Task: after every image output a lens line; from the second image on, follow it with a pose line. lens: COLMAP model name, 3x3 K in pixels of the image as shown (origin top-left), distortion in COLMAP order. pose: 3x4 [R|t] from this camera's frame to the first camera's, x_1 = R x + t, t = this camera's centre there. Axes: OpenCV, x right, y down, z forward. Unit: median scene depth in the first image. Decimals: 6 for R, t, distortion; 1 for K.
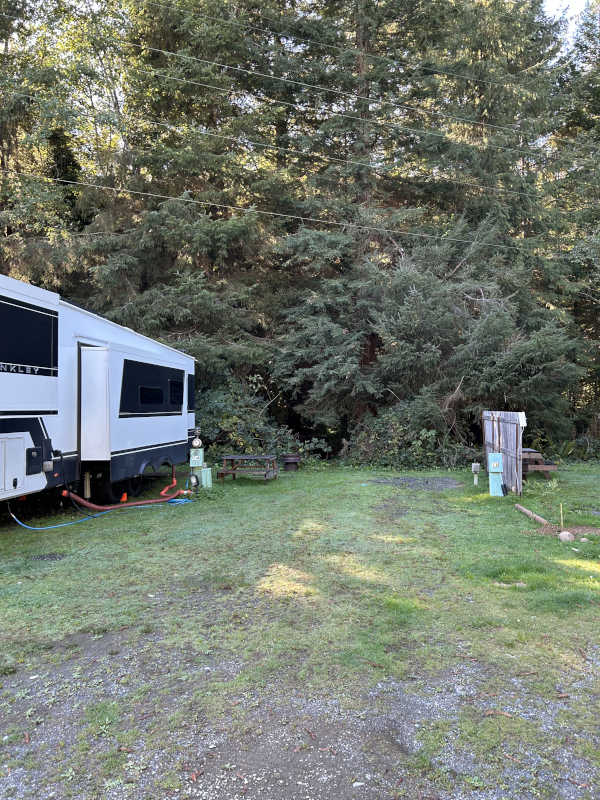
lens RADIAL K [[595.7, 0, 300.0], [0, 595.7, 400.0], [0, 0, 1]] dist [0.052305, -0.063185]
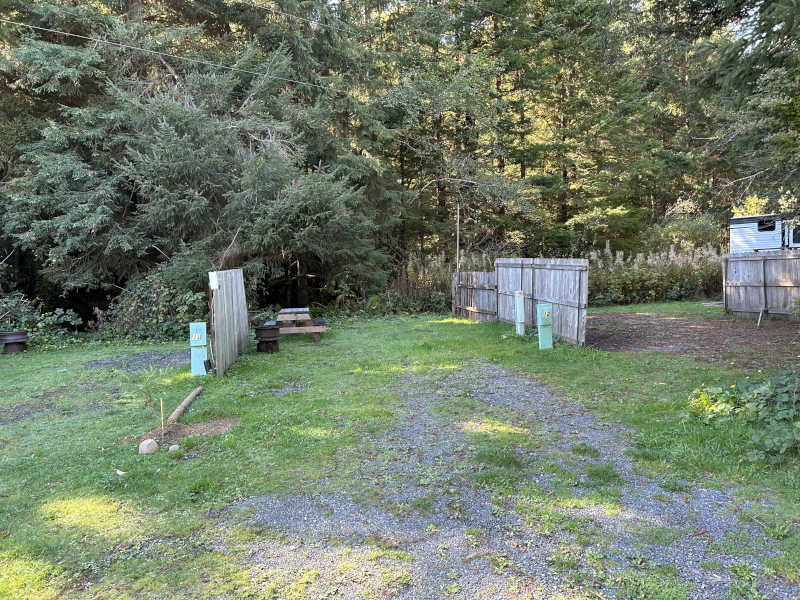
lens RADIAL K [[595.7, 0, 401.3], [0, 595.7, 303.4], [0, 0, 1]] dist [0.052305, -0.063185]
pose [[0.945489, -0.053139, 0.321289, 0.197502], [0.027244, 0.996045, 0.084567, 0.001441], [-0.324512, -0.071204, 0.943198, 0.091077]]
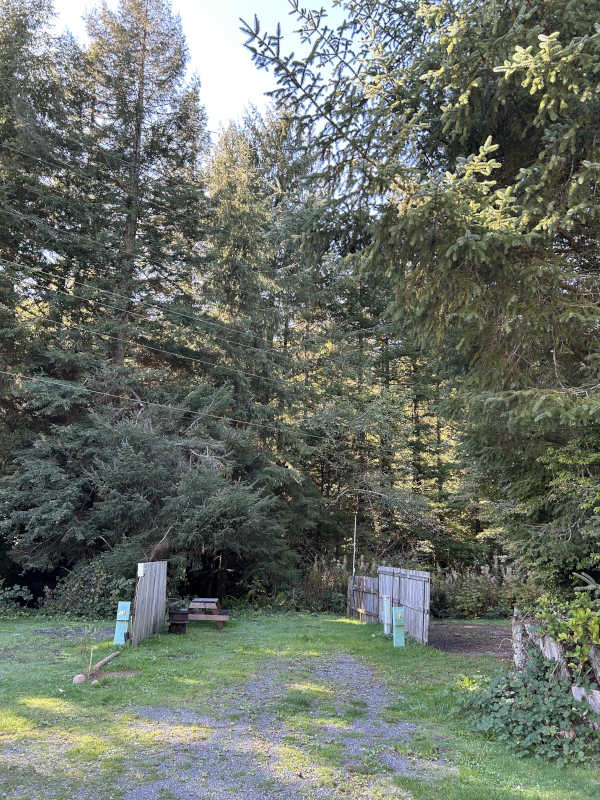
lens RADIAL K [[600.9, 0, 300.0], [0, 600.9, 400.0], [0, 0, 1]] dist [0.063274, -0.119504]
pose [[0.966045, 0.096253, 0.239774, 0.202020], [-0.036676, 0.969706, -0.241505, -0.006586], [-0.255756, 0.224511, 0.940310, -0.110196]]
